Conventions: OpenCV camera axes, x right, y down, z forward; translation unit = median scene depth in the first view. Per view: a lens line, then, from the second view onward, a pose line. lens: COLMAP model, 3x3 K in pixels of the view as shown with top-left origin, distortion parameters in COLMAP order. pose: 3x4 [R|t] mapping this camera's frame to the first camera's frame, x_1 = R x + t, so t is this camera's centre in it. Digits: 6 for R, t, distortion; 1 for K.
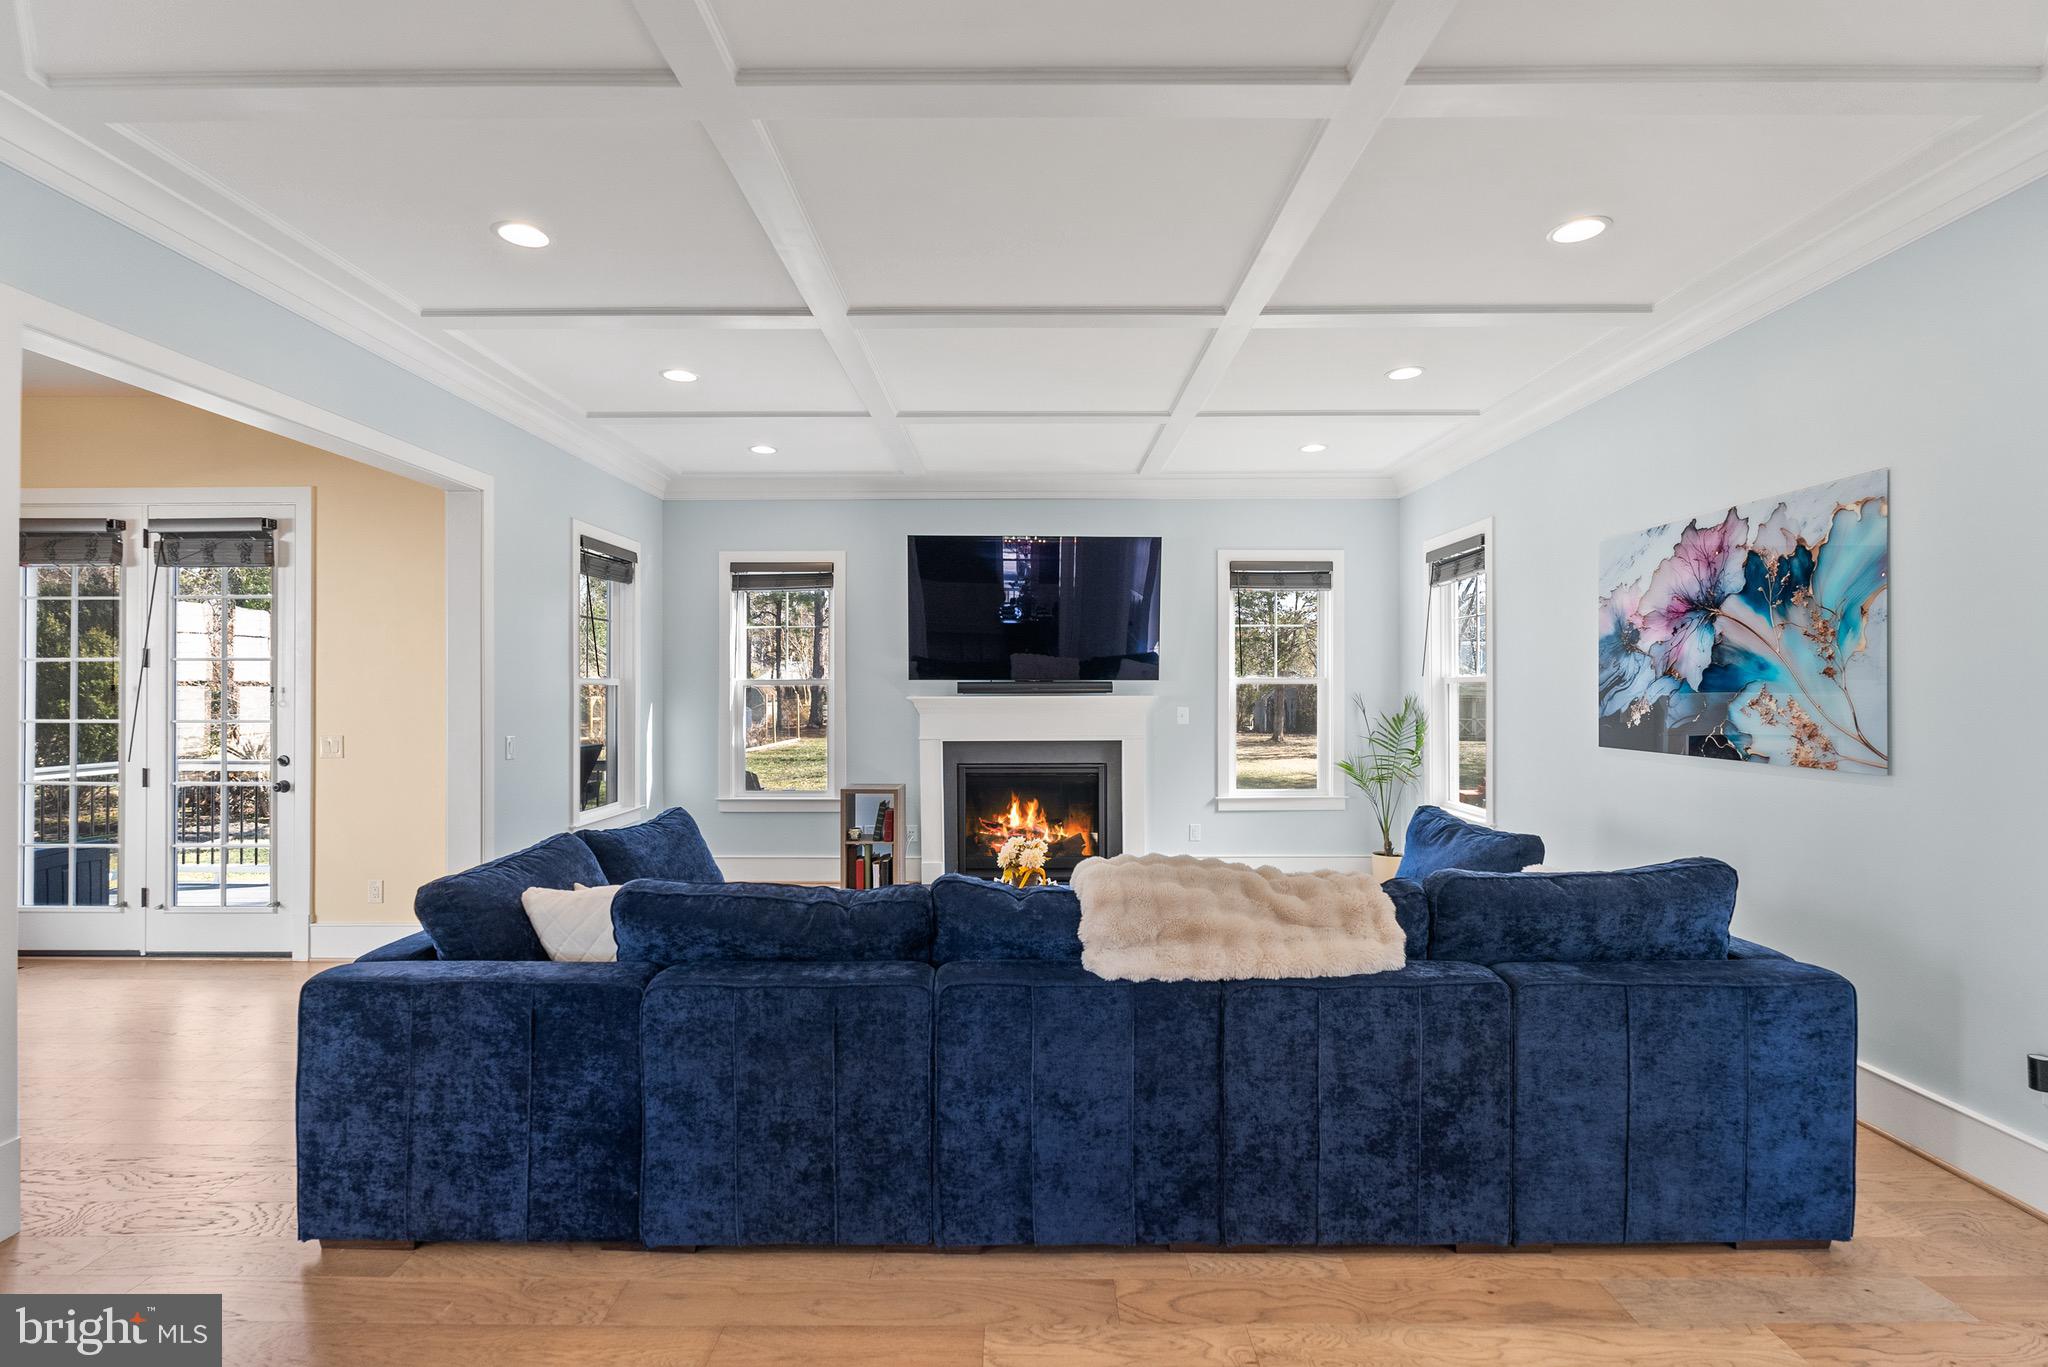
lens RADIAL K [[921.6, 0, 1032.6], [0, 921.6, 684.8], [0, 0, 1]] dist [0.002714, 0.000092]
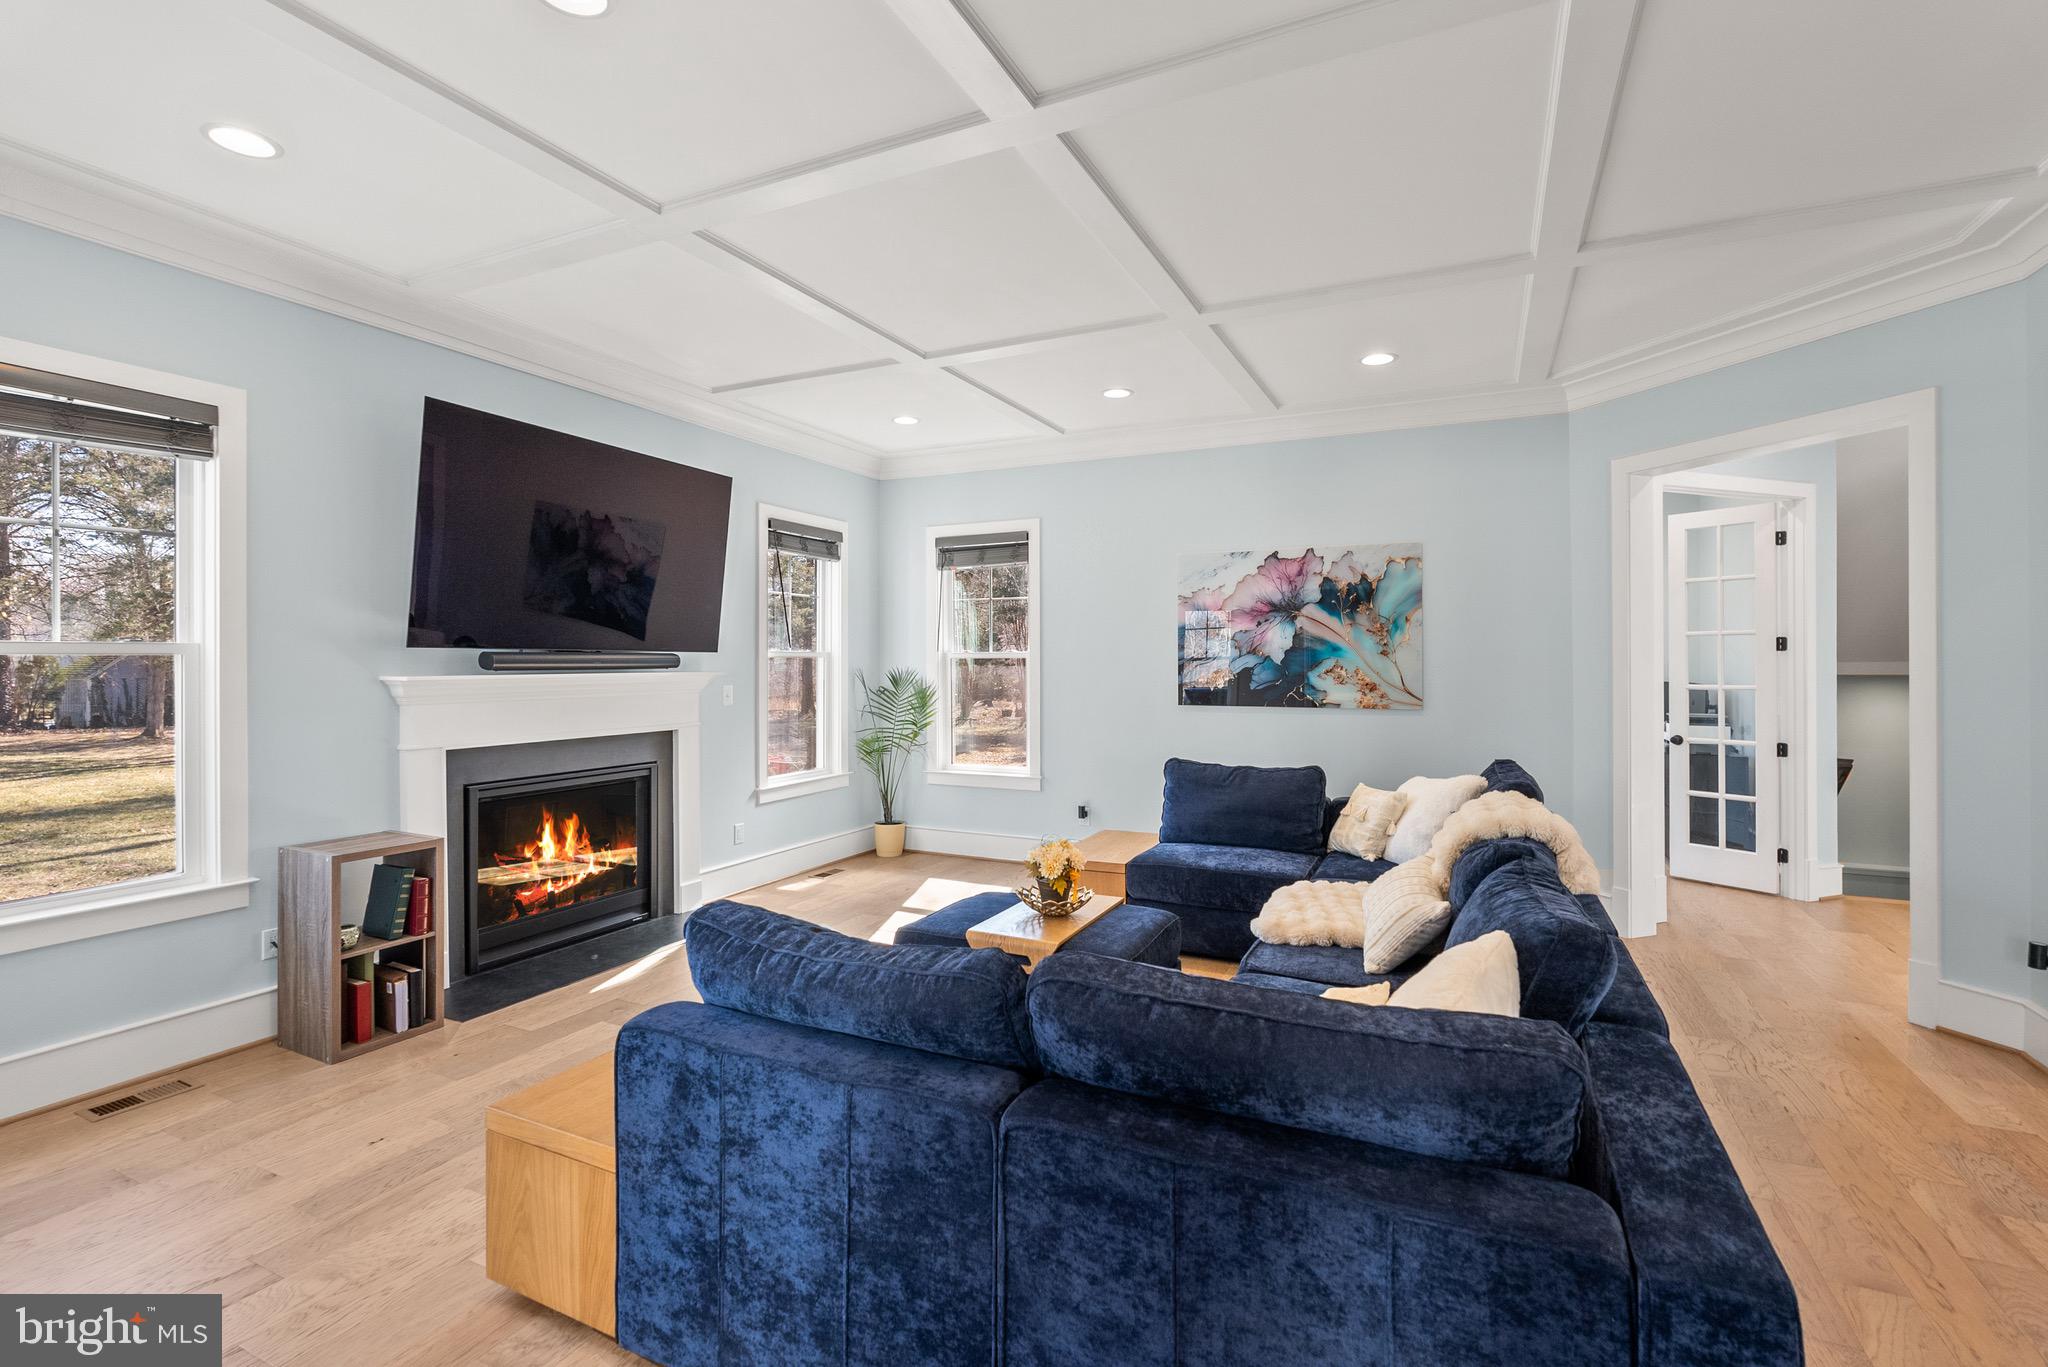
lens RADIAL K [[934.2, 0, 1036.1], [0, 934.2, 656.1], [0, 0, 1]] dist [-0.001790, -0.000188]
pose [[0.432640, 0.007922, 0.901532, -0.839773], [-0.003311, 0.999969, -0.007198, 0.005802], [-0.901561, 0.000129, 0.432653, 0.689143]]
